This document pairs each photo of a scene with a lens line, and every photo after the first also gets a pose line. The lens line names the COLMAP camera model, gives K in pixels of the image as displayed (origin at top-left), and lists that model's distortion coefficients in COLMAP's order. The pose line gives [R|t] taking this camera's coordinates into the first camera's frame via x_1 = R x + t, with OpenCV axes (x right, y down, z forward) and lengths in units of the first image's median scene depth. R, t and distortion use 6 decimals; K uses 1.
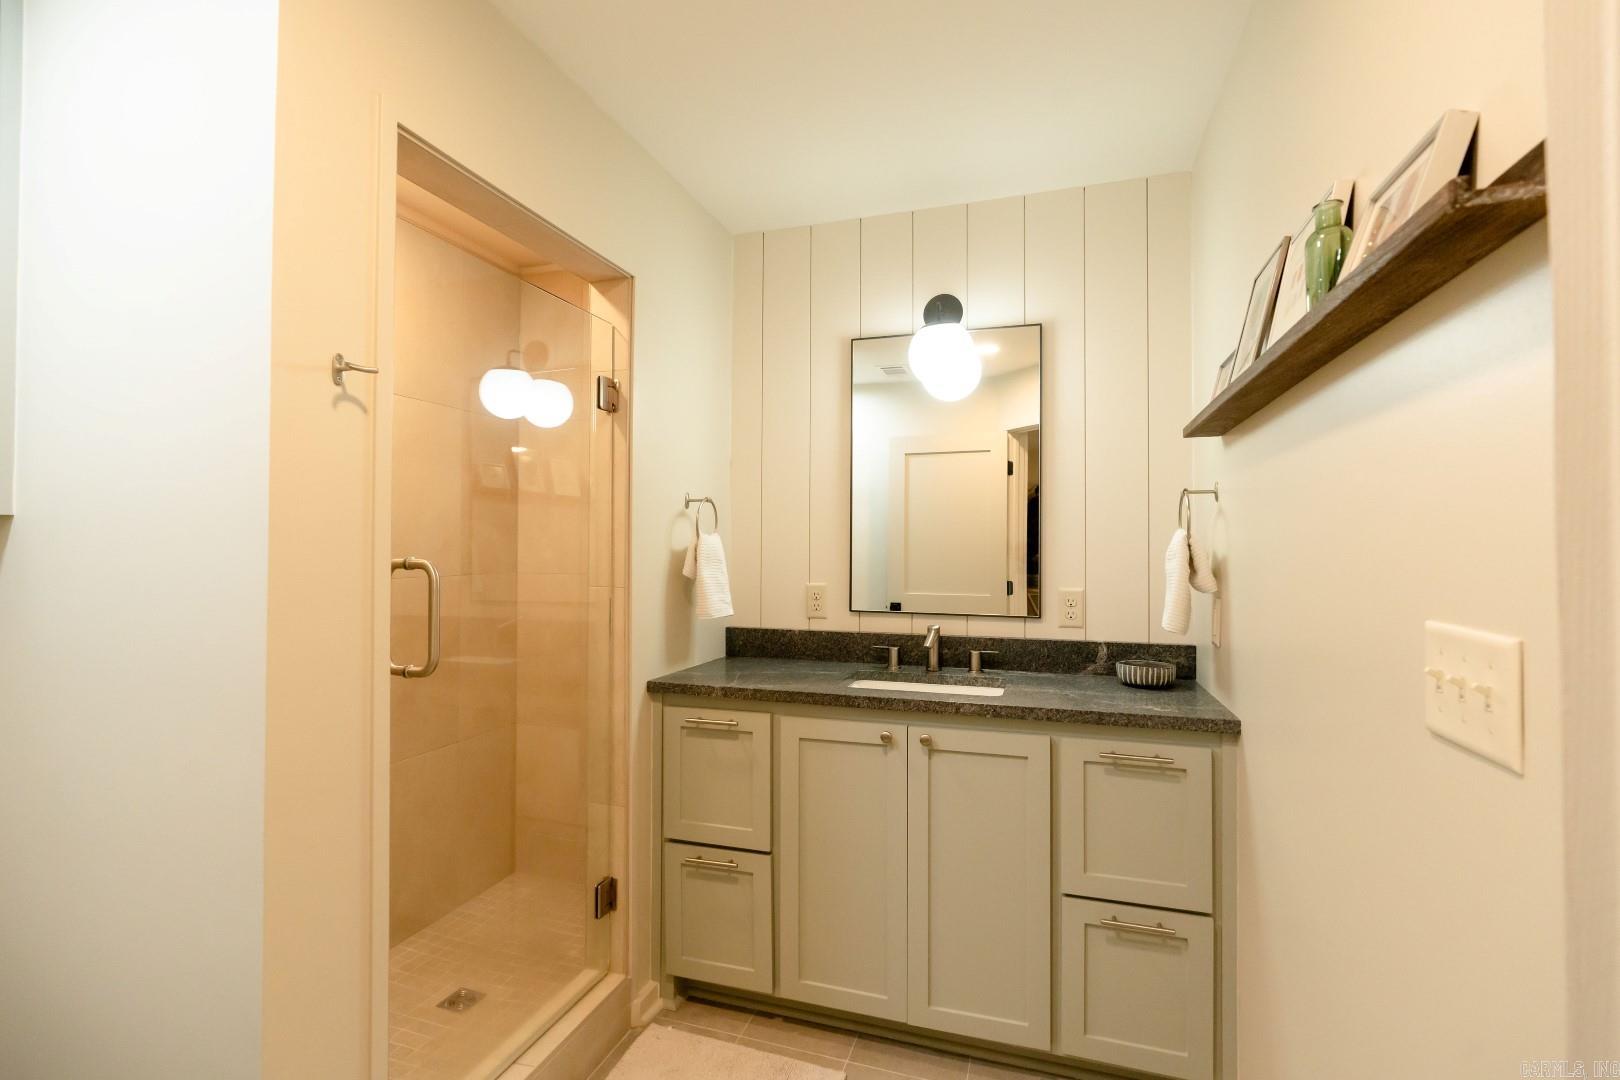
lens RADIAL K [[716.6, 0, 808.1], [0, 716.6, 535.0], [0, 0, 1]] dist [-0.011192, 0.003821]
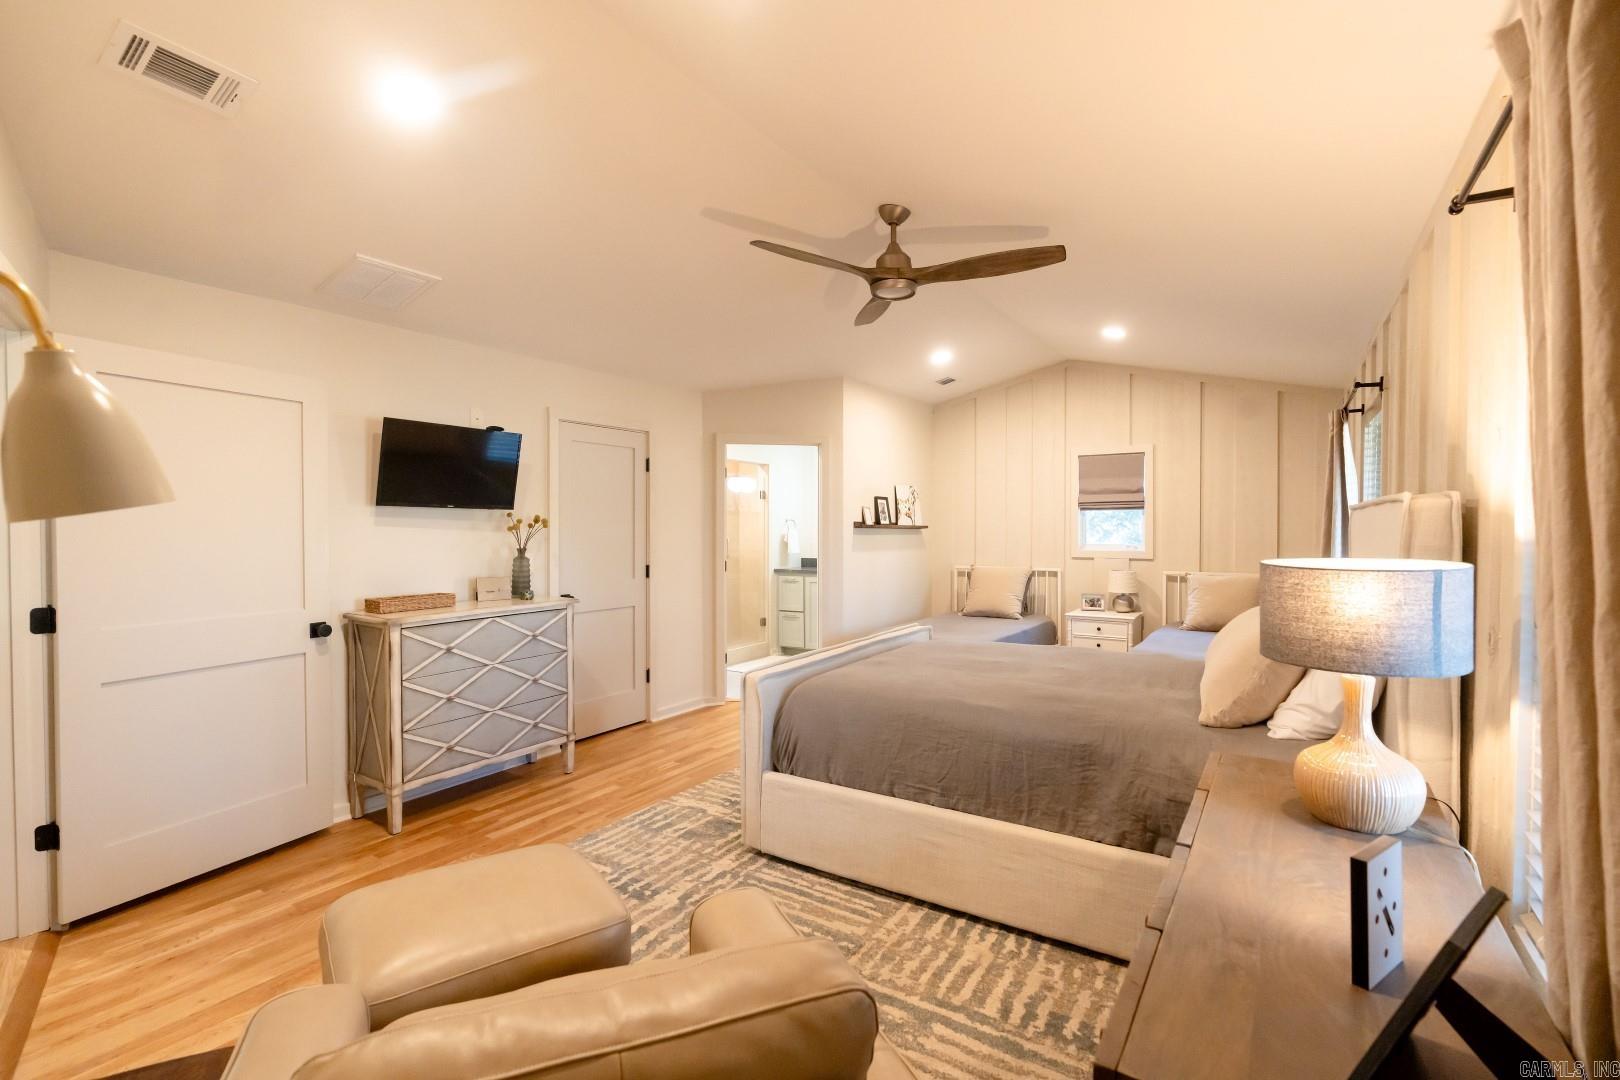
lens RADIAL K [[716.6, 0, 810.1], [0, 716.6, 534.4], [0, 0, 1]] dist [-0.011192, 0.003821]
pose [[0.967271, -0.004531, -0.253707, 0.937742], [0.008965, 0.999827, 0.016323, -0.038873], [0.253589, -0.018063, 0.967143, -2.655121]]
